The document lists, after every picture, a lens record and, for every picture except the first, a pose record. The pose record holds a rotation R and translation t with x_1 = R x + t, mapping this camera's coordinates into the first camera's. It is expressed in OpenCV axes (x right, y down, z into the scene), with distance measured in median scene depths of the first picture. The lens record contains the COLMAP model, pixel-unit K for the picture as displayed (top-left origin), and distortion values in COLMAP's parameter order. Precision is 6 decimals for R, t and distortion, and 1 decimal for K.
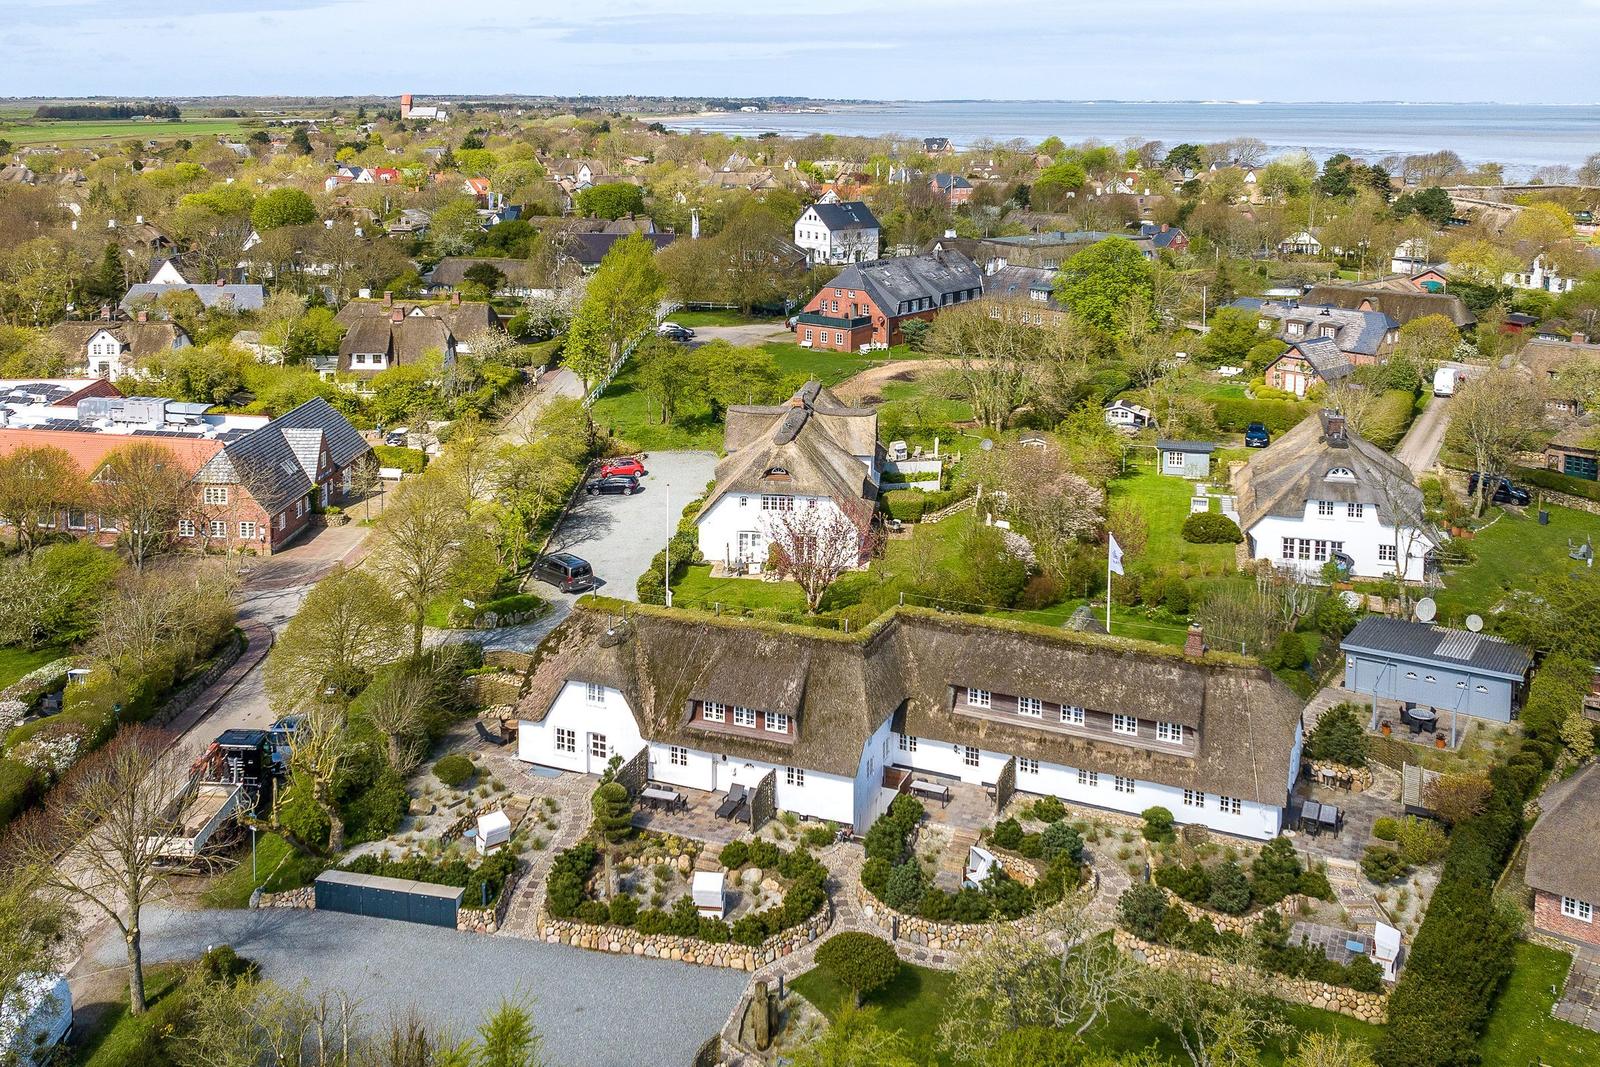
lens RADIAL K [[2205.0, 0, 800.0], [0, 2205.0, 533.5], [0, 0, 1]] dist [0.010086, 0.010853]
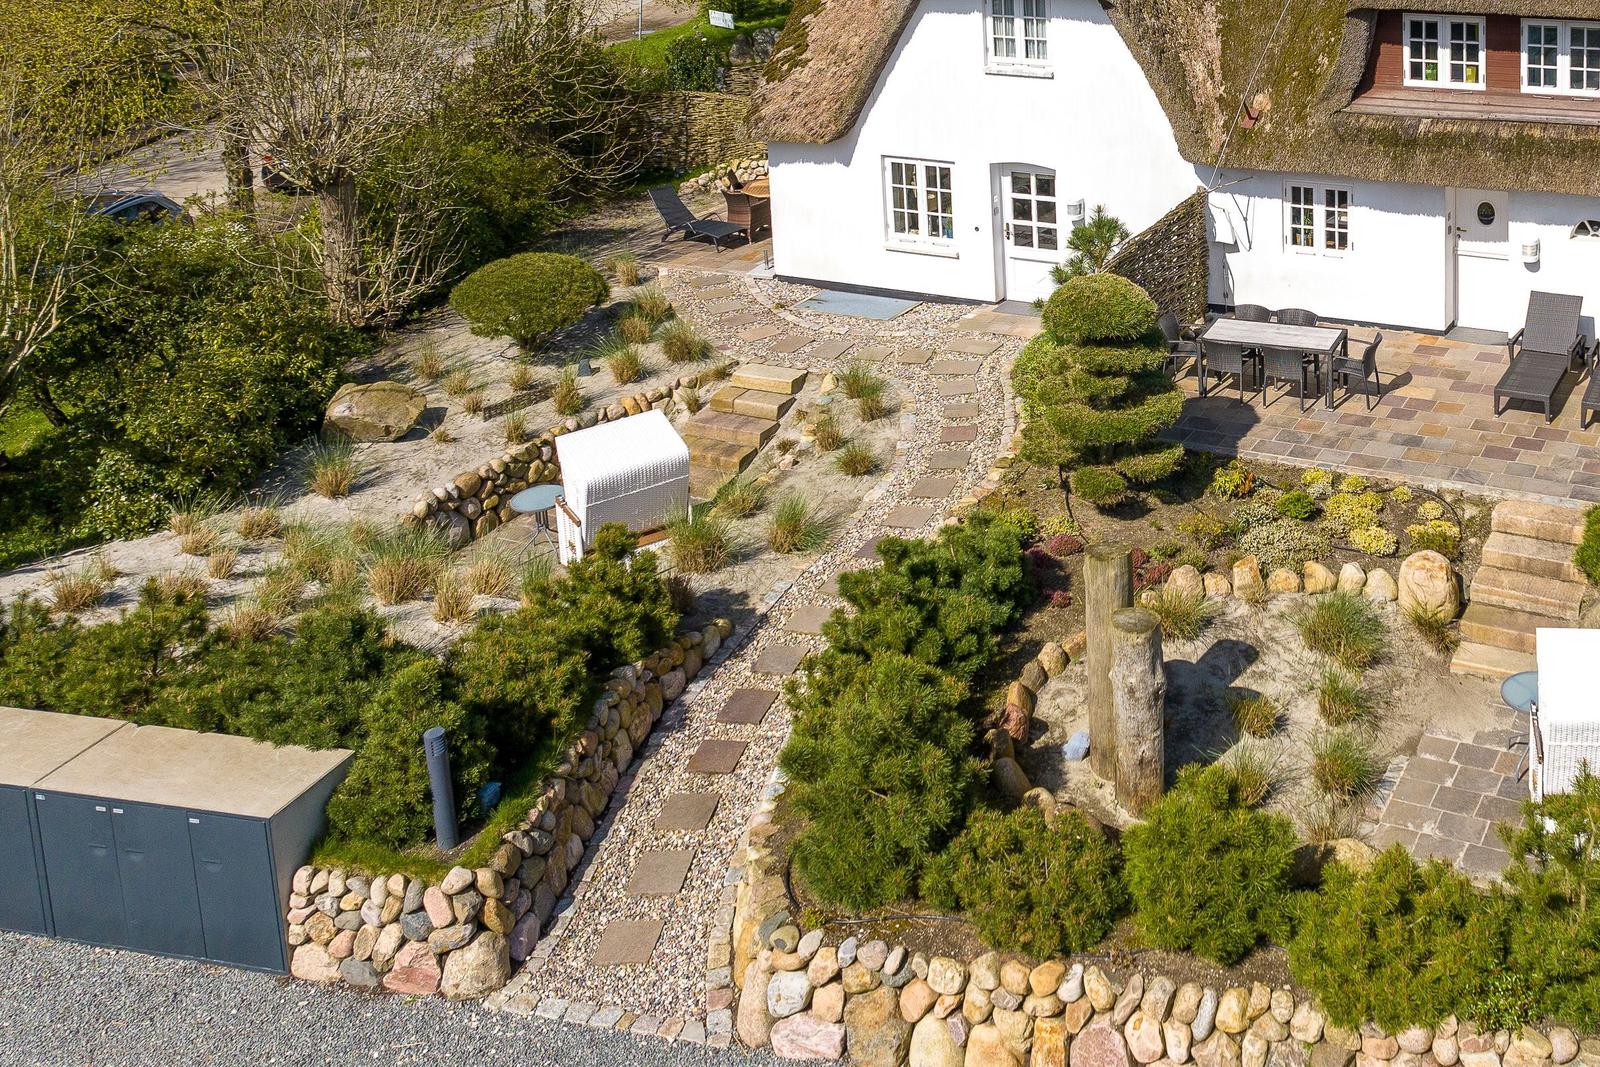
lens RADIAL K [[3292.0, 0, 800.0], [0, 3292.0, 533.5], [0, 0, 1]] dist [0.201799, 0.069251]
pose [[0.985735, -0.037143, -0.164155, -0.054557], [0.057498, 0.990981, 0.121040, 0.089967], [0.158179, -0.128752, 0.978980, 0.595886]]
